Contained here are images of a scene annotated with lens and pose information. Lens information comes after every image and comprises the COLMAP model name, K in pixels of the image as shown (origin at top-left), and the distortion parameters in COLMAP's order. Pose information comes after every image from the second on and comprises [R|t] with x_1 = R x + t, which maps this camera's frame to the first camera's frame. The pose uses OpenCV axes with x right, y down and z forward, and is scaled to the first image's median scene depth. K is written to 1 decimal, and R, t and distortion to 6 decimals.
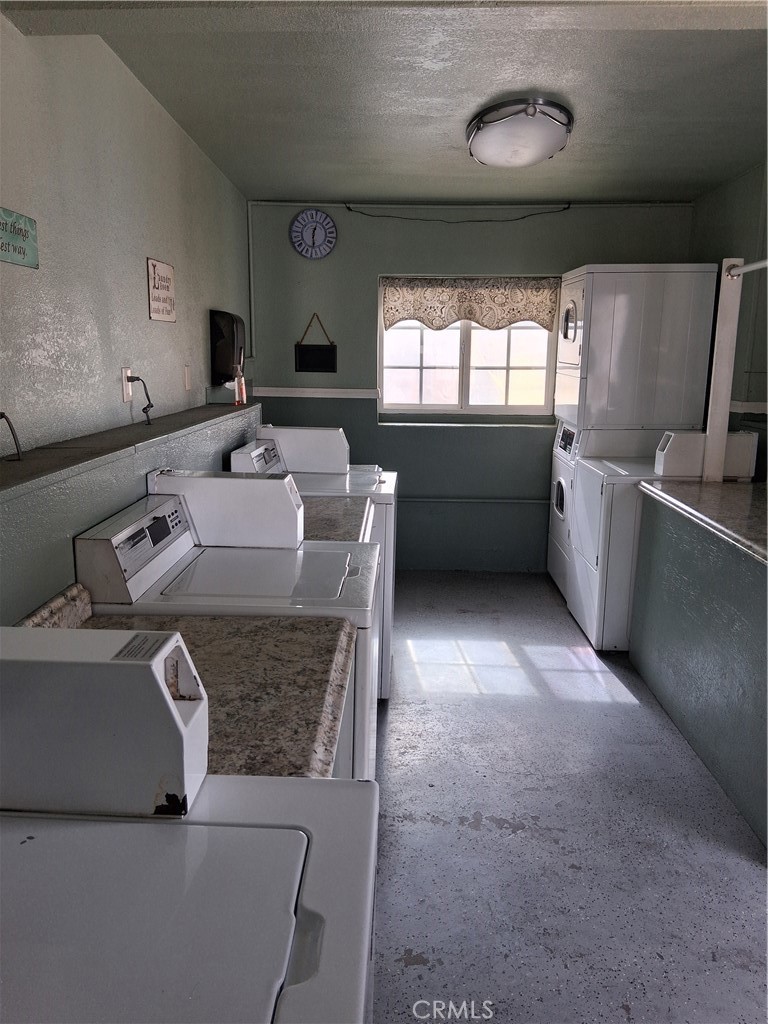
lens RADIAL K [[773.0, 0, 384.0], [0, 773.0, 512.0], [0, 0, 1]] dist [0.131914, -0.225803]
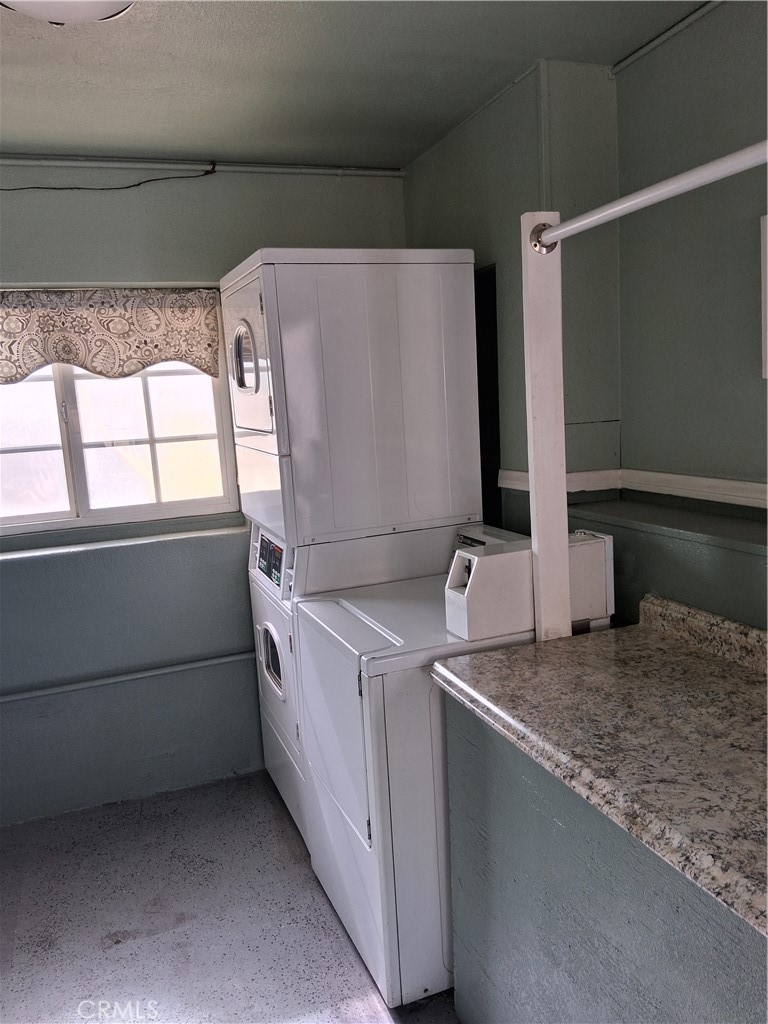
lens RADIAL K [[773.0, 0, 384.0], [0, 773.0, 512.0], [0, 0, 1]] dist [0.131914, -0.225803]
pose [[0.917585, -0.120703, 0.378772, 0.092762], [0.144621, 0.988860, -0.035228, -0.088720], [-0.370300, 0.087103, 0.924819, 0.407456]]
